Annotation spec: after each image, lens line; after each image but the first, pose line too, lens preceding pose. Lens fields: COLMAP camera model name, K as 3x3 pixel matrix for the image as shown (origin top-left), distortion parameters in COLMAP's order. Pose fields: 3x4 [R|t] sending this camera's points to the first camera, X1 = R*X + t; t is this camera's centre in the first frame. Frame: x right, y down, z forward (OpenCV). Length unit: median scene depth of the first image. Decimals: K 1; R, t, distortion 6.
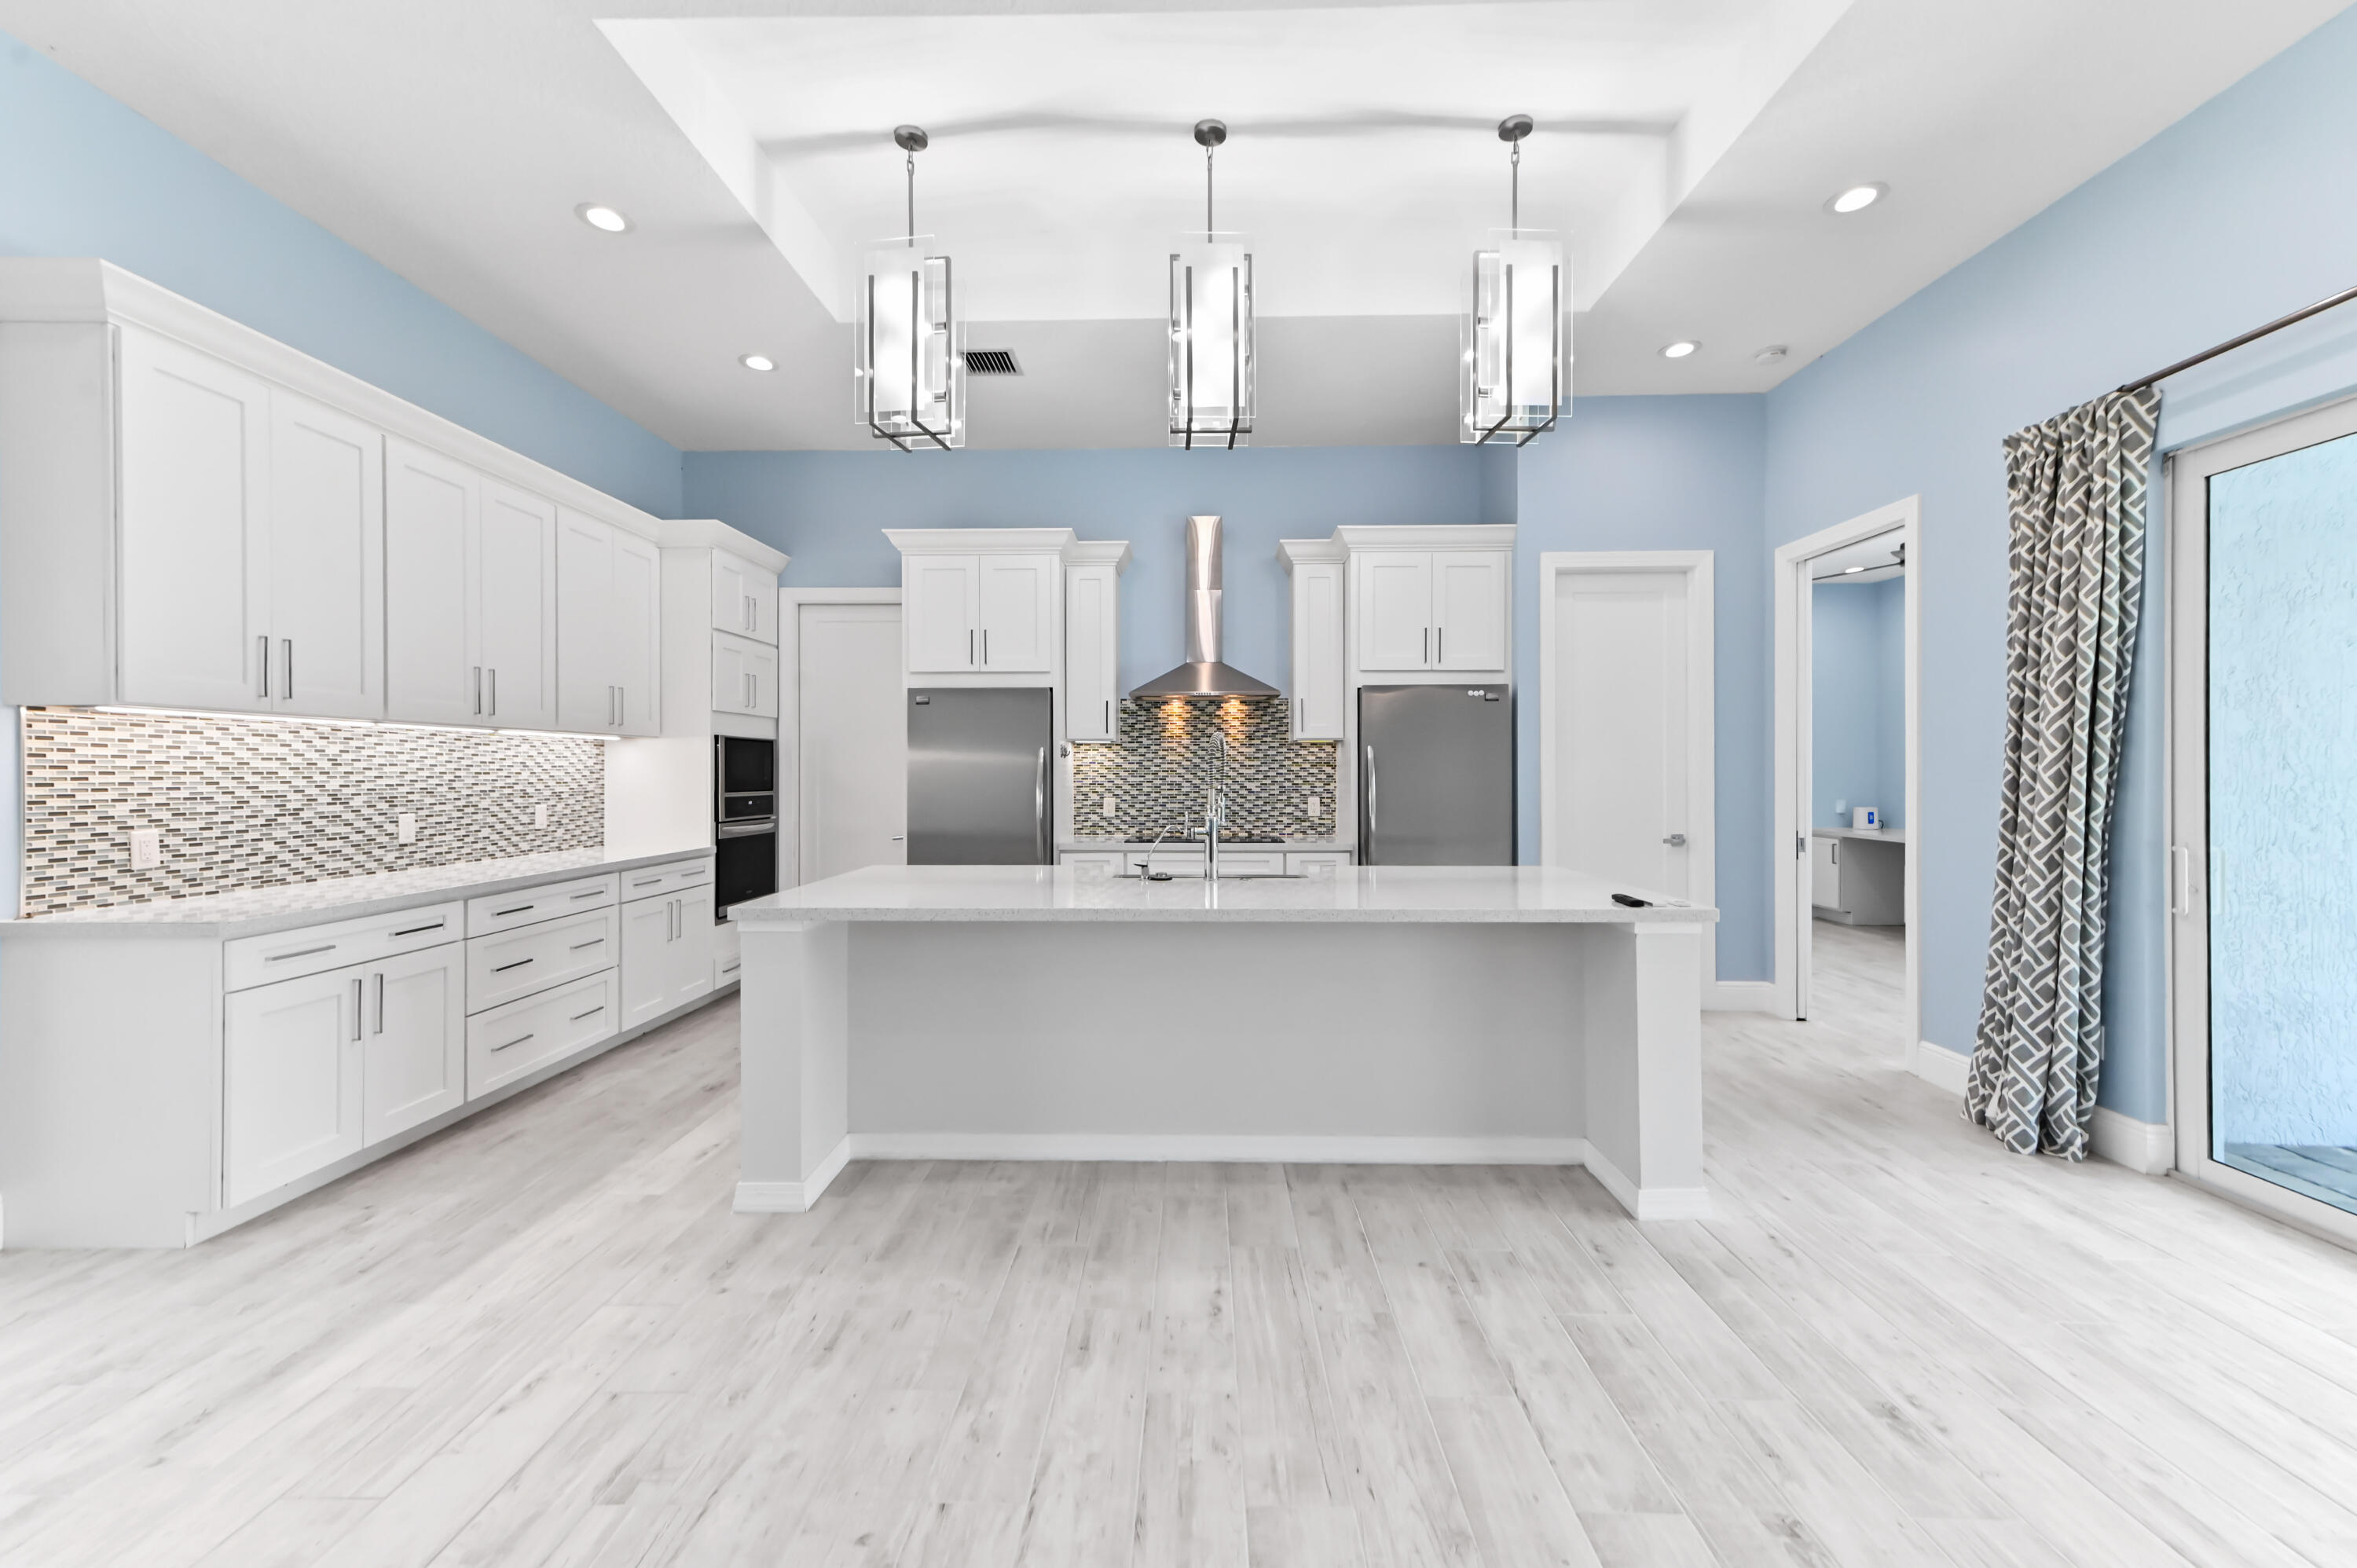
lens RADIAL K [[934.8, 0, 1182.7], [0, 934.8, 773.2], [0, 0, 1]] dist [0.014024, 0.000437]
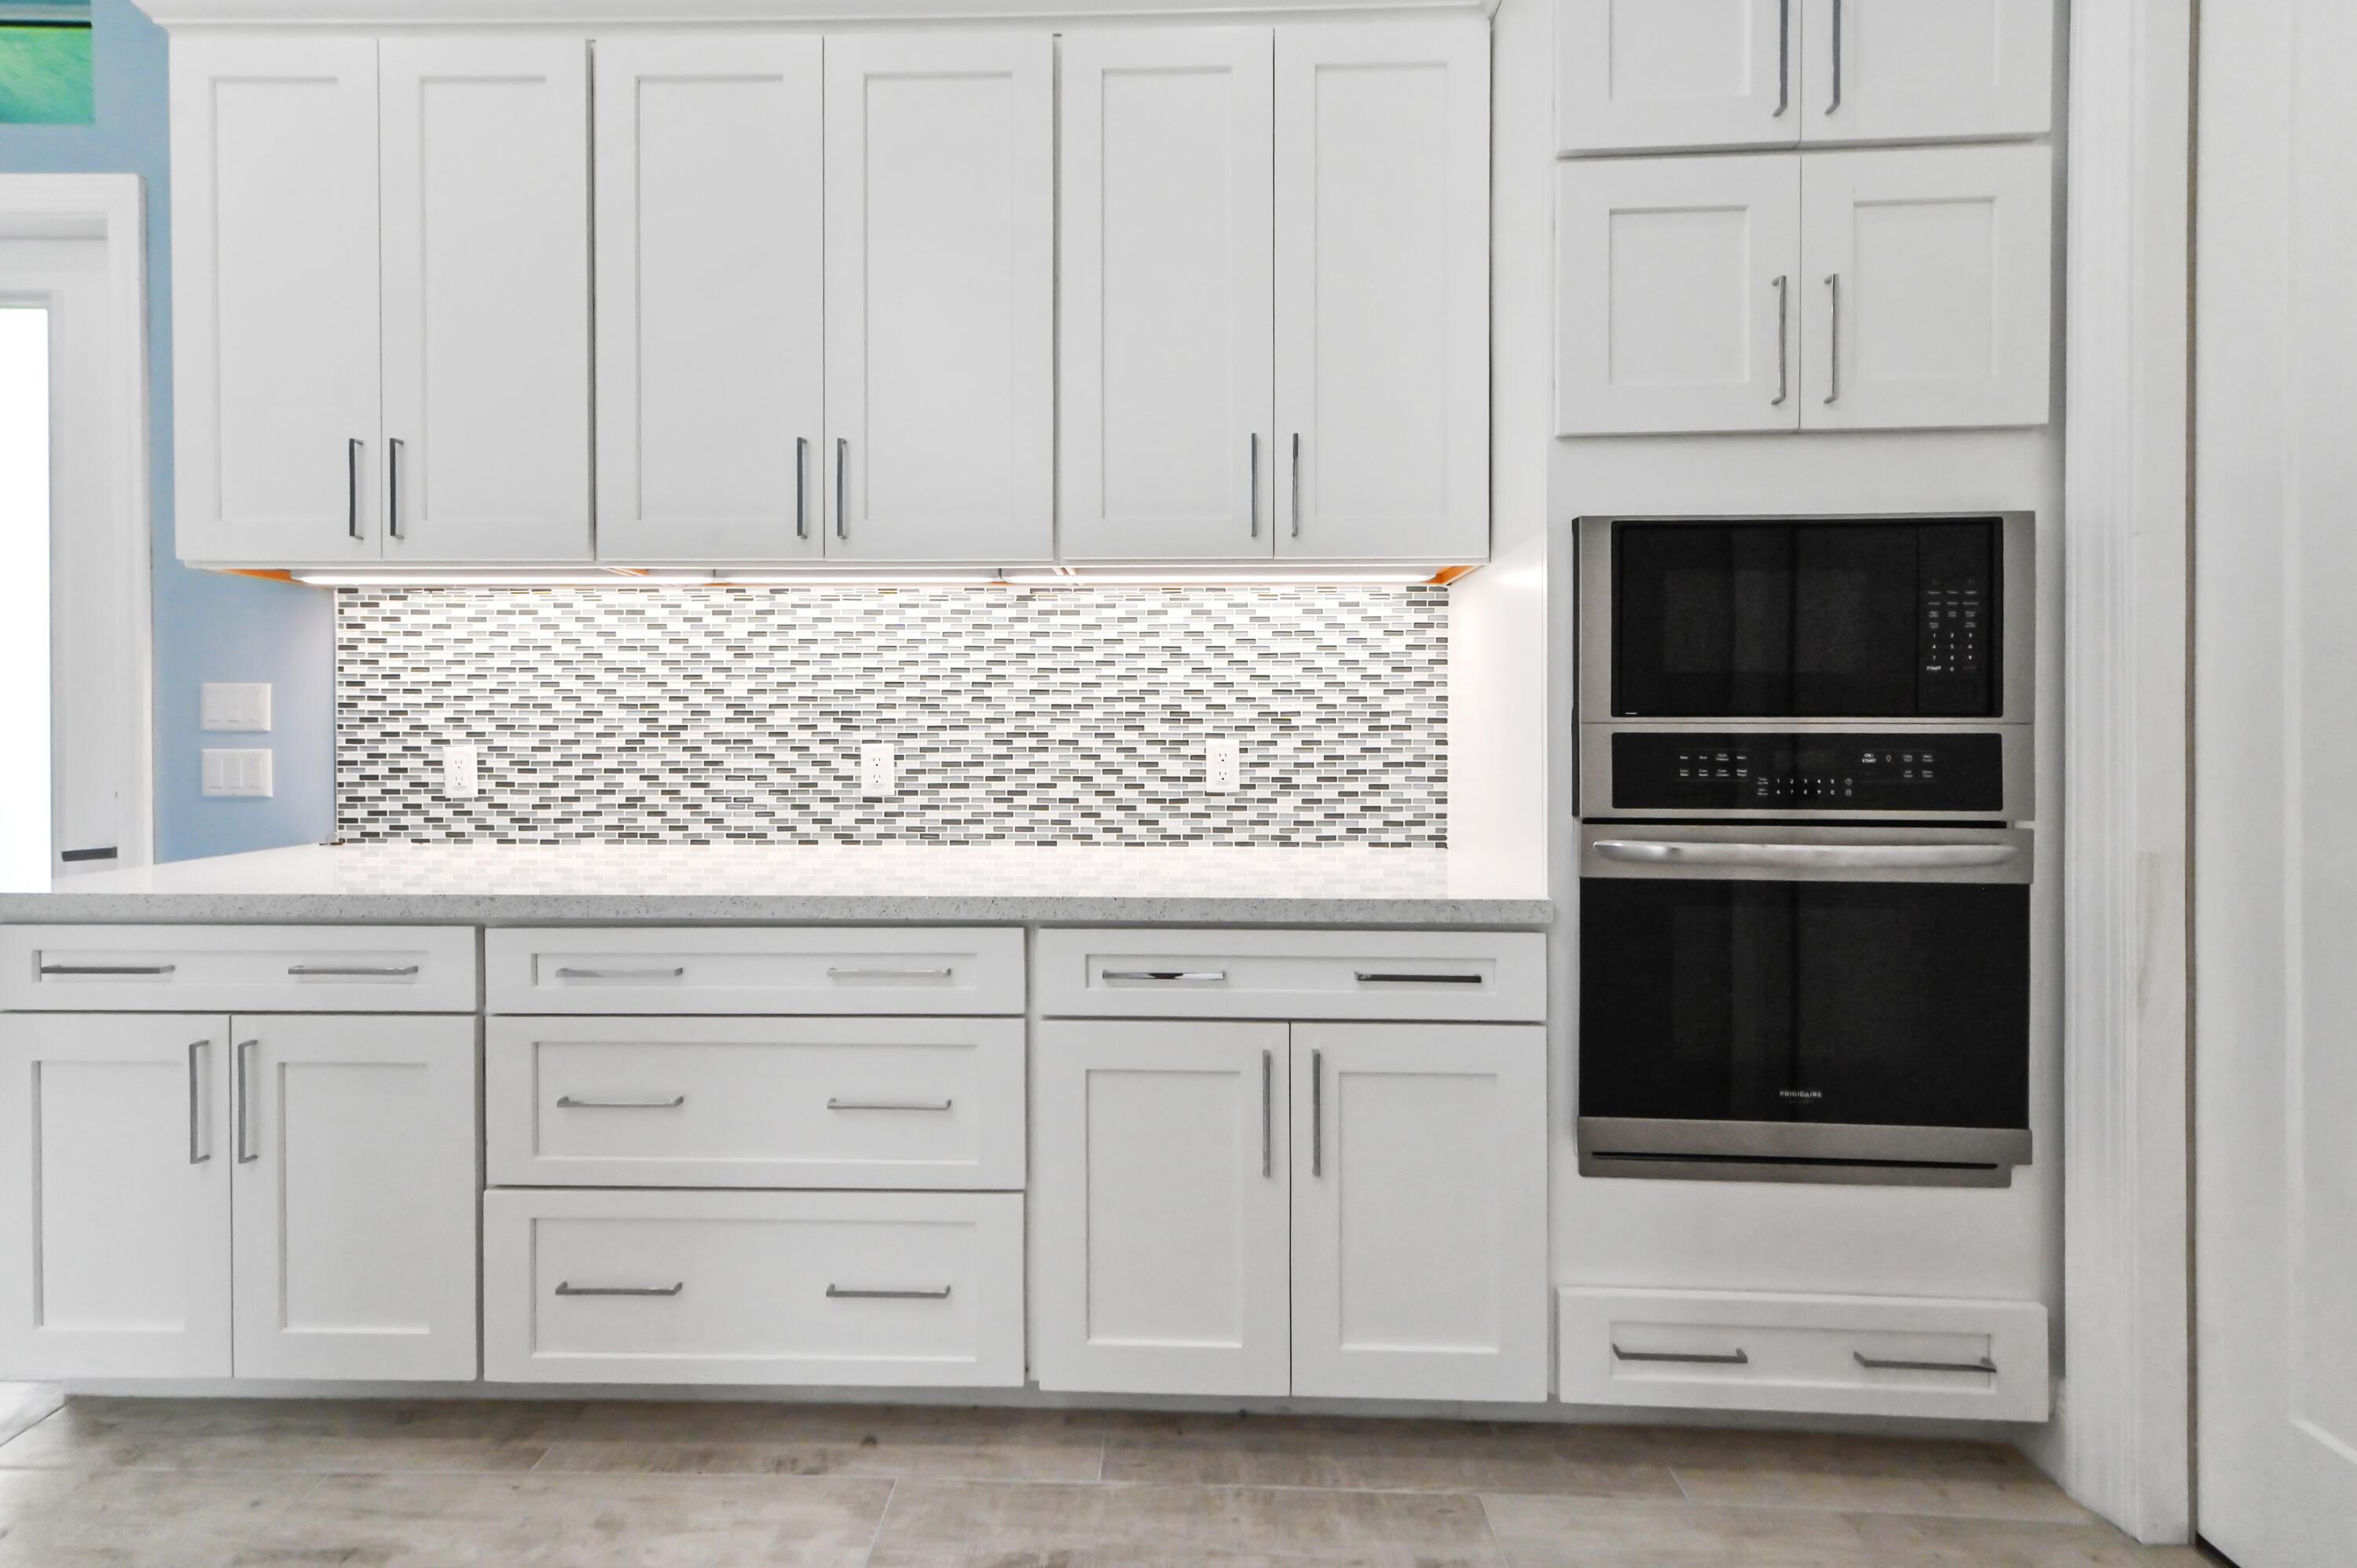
lens RADIAL K [[934.8, 0, 1214.5], [0, 934.8, 715.1], [0, 0, 1]] dist [0.014024, 0.000437]
pose [[-0.020505, -0.011697, -0.999721, -0.310009], [-0.001871, 0.999930, -0.011661, 0.036489], [0.999788, 0.001631, -0.020526, 1.352245]]
